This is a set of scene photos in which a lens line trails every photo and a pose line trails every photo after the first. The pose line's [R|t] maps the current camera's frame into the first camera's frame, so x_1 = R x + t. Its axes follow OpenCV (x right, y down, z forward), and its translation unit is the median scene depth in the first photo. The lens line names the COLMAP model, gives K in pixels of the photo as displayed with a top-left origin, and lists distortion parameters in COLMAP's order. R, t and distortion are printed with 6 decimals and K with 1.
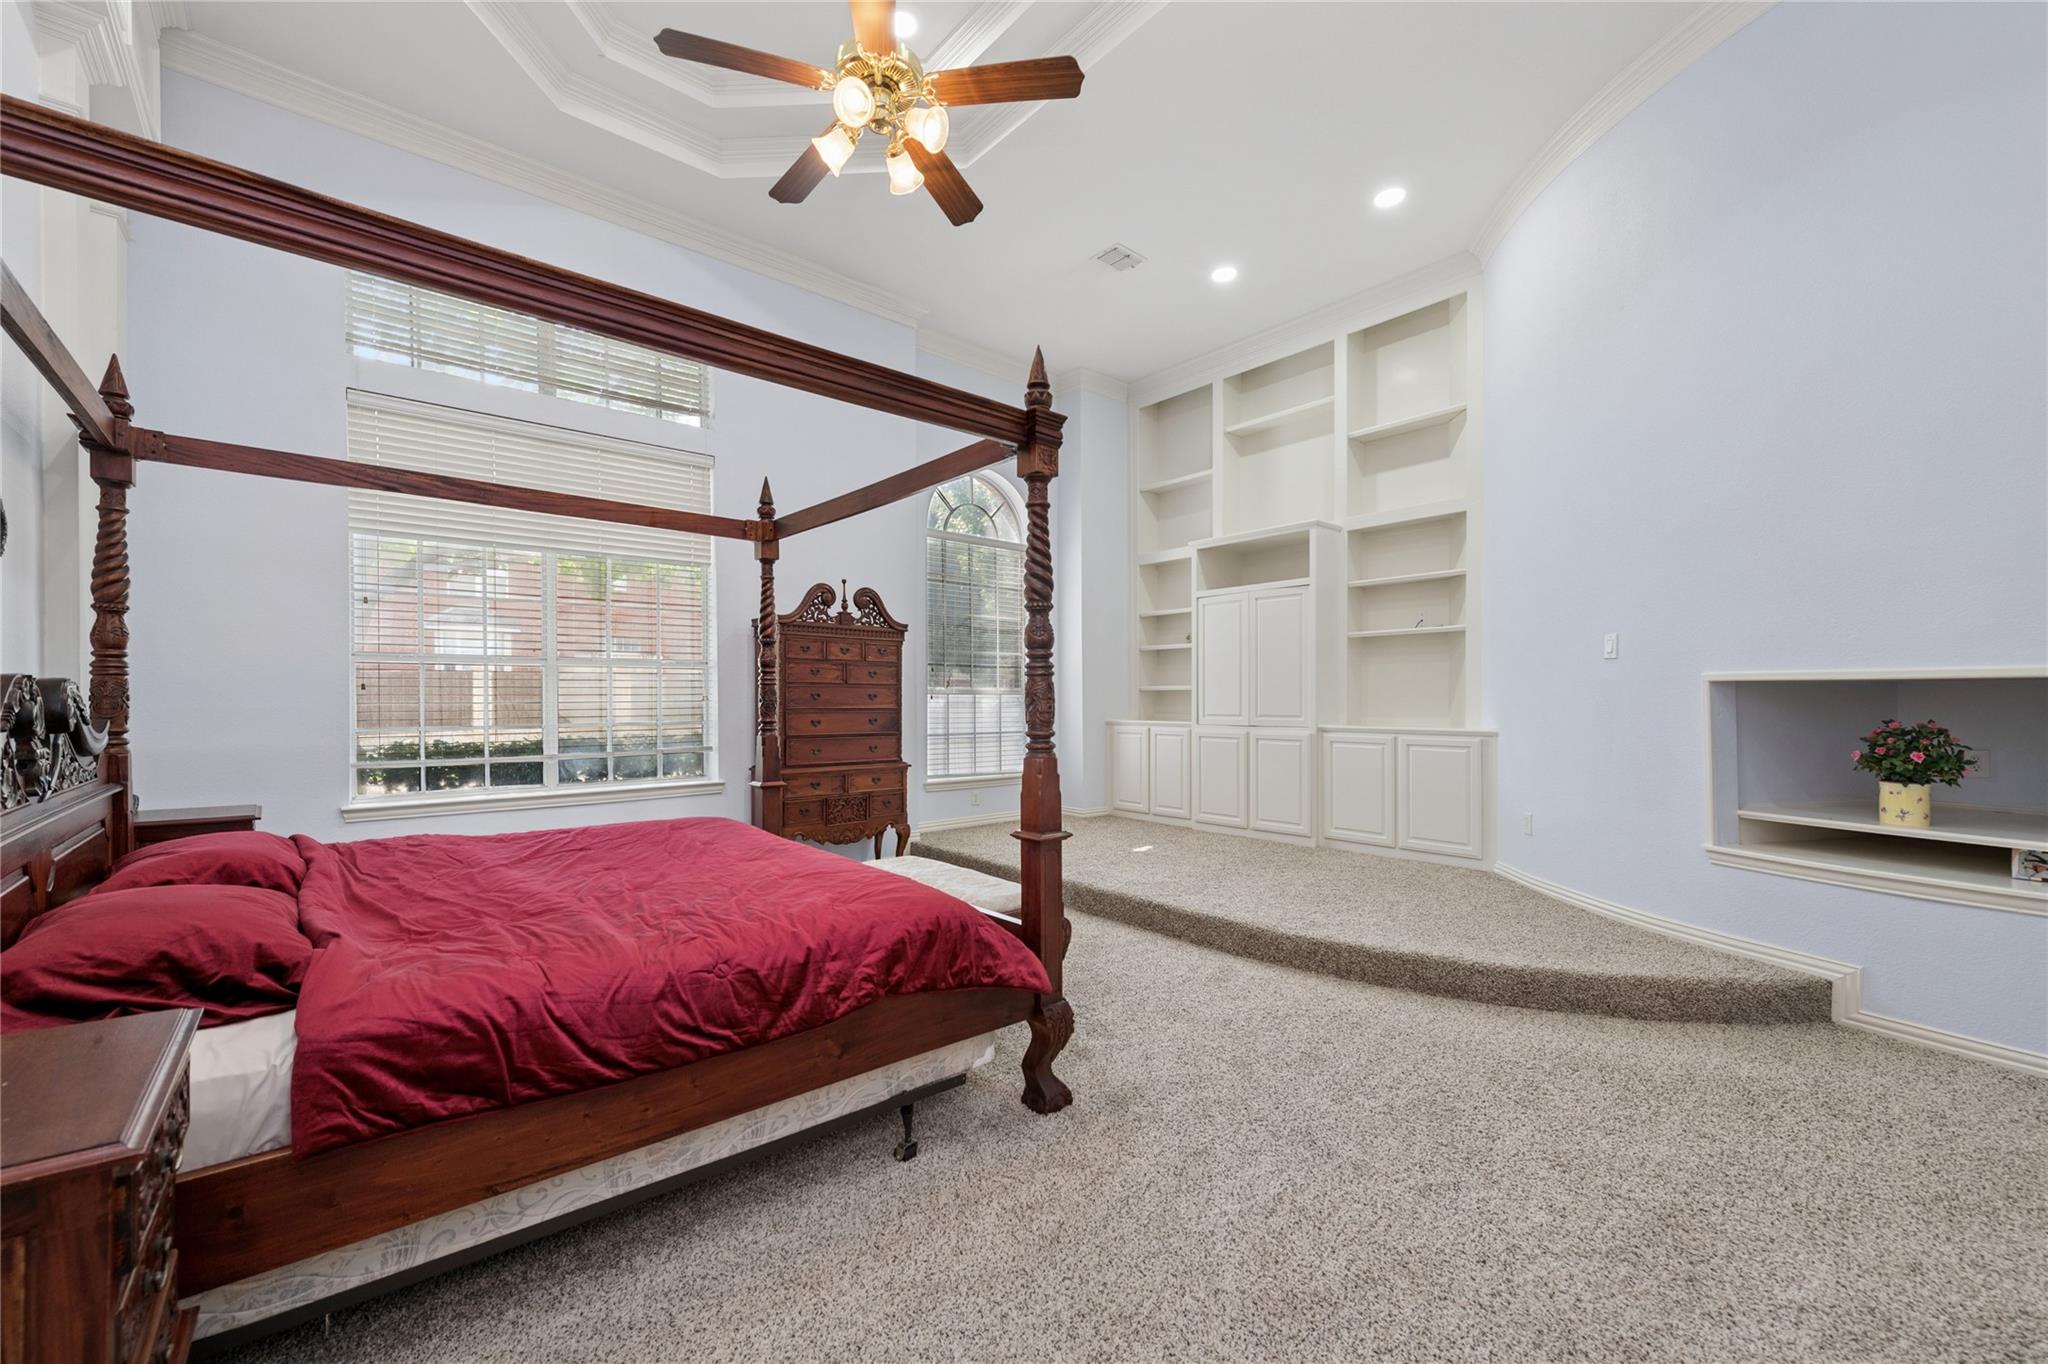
lens RADIAL K [[814.4, 0, 1027.4], [0, 814.4, 701.5], [0, 0, 1]] dist [0.001767, -0.001417]
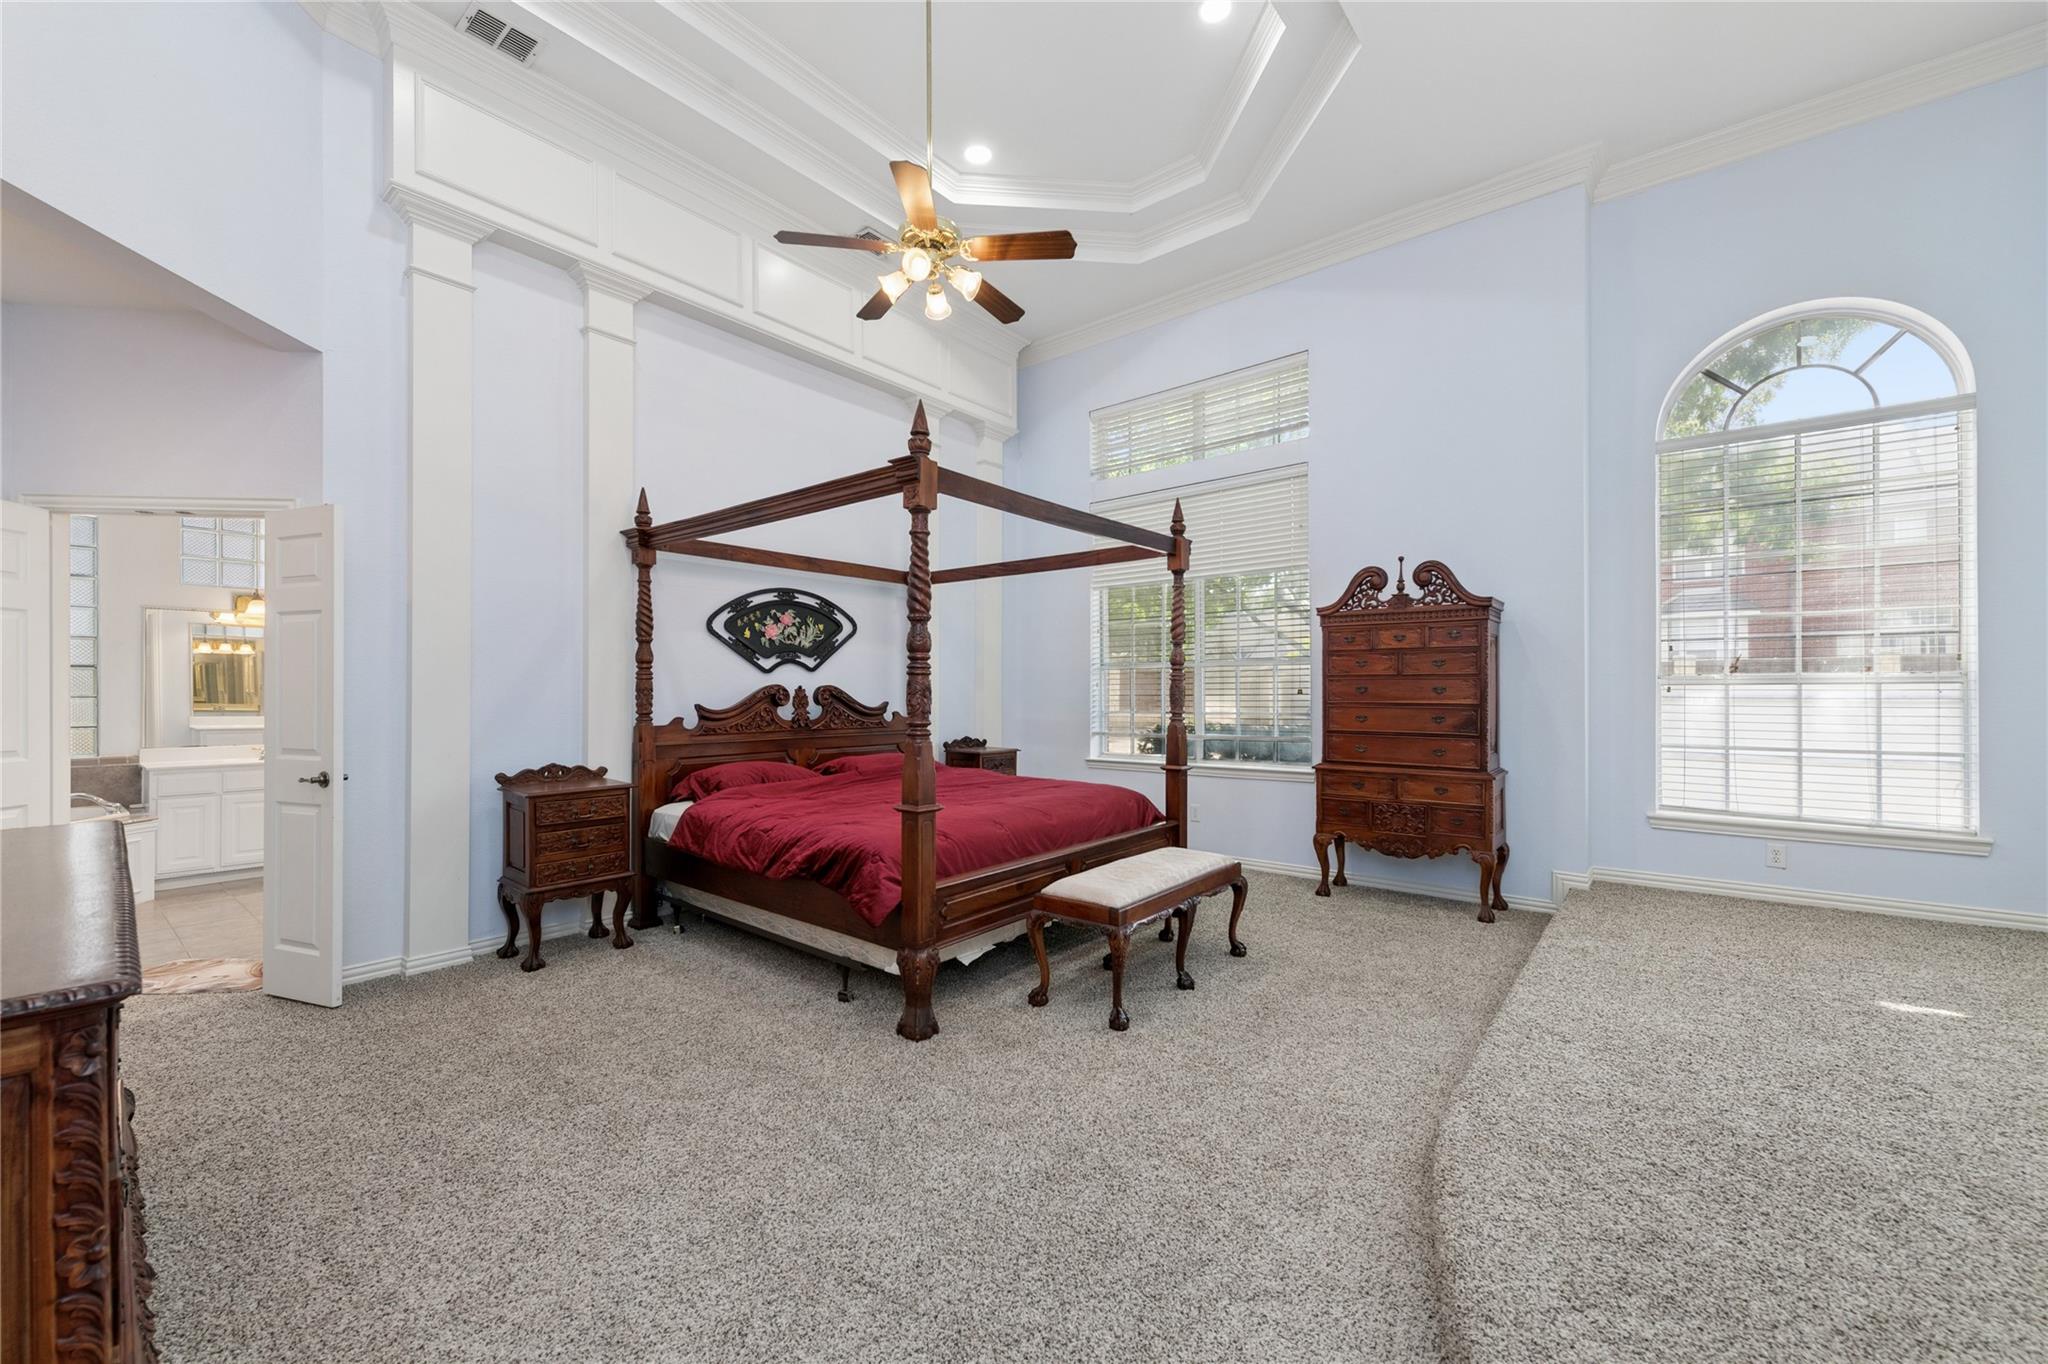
lens RADIAL K [[814.4, 0, 1014.9], [0, 814.4, 687.7], [0, 0, 1]] dist [0.001767, -0.001417]
pose [[0.163076, -0.007133, -0.986588, 0.576088], [-0.001576, 0.999971, -0.007490, -0.001061], [0.986612, 0.002776, 0.163060, 0.445678]]
